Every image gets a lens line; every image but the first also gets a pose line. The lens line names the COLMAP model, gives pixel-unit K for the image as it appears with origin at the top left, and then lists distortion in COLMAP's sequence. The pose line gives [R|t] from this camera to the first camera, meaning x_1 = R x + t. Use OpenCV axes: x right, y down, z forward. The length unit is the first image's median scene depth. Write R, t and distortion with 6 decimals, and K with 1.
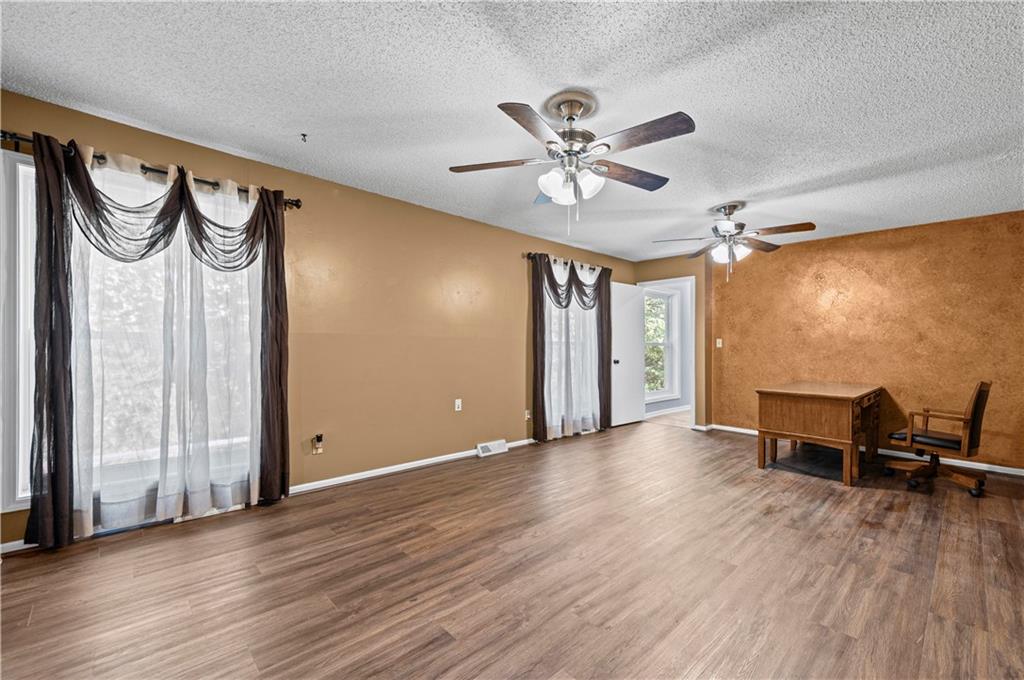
lens RADIAL K [[425.7, 0, 517.5], [0, 425.7, 343.8], [0, 0, 1]] dist [0.003358, 0.000026]
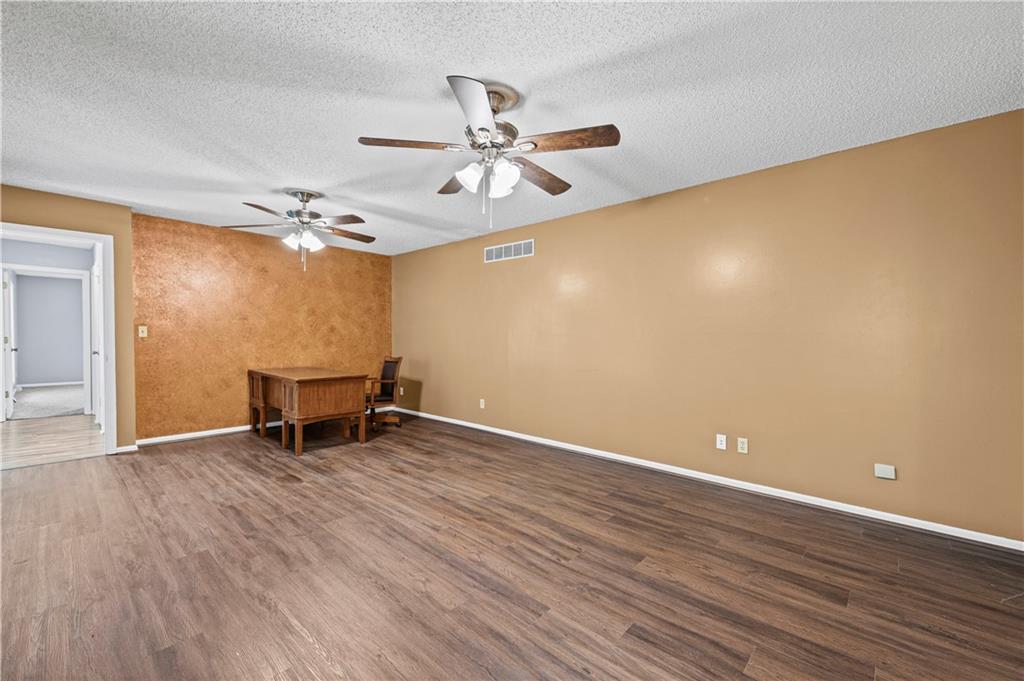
lens RADIAL K [[412.3, 0, 516.8], [0, 412.3, 343.0], [0, 0, 1]] dist [0.012320, -0.001464]
pose [[-0.076585, -0.026964, 0.996698, -0.580666], [-0.009467, 0.999609, 0.026316, -0.013606], [-0.997018, -0.007420, -0.076810, 0.705646]]
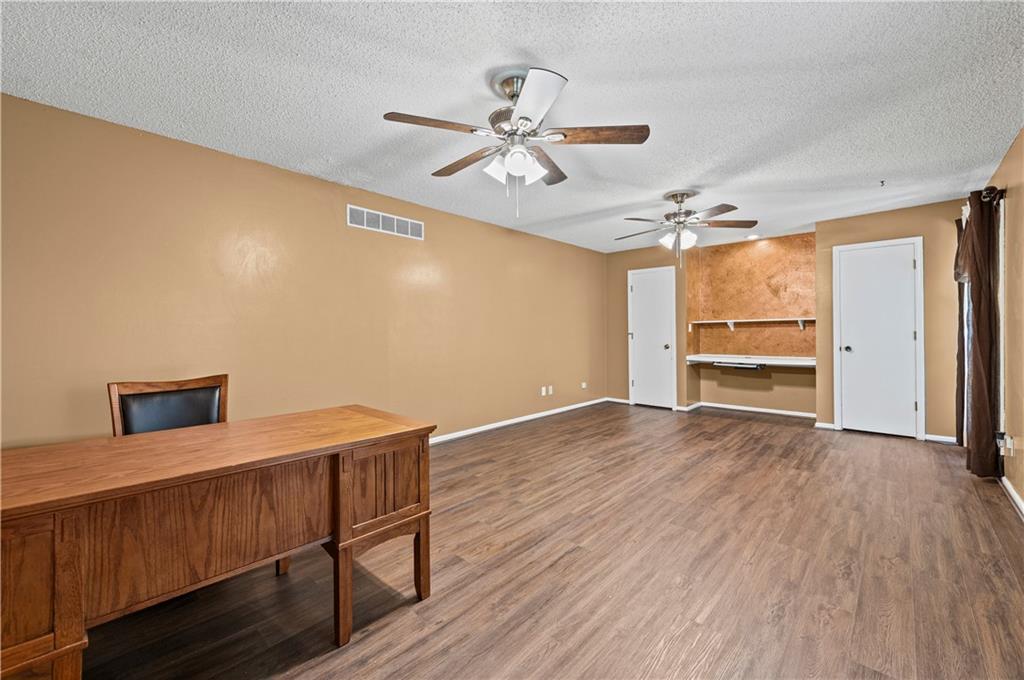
lens RADIAL K [[412.3, 0, 506.7], [0, 412.3, 330.8], [0, 0, 1]] dist [0.012320, -0.001464]
pose [[-0.998813, -0.008050, -0.048041, 0.642712], [-0.007905, 0.999964, -0.003207, 0.006505], [0.048065, -0.002824, -0.998840, 1.848789]]
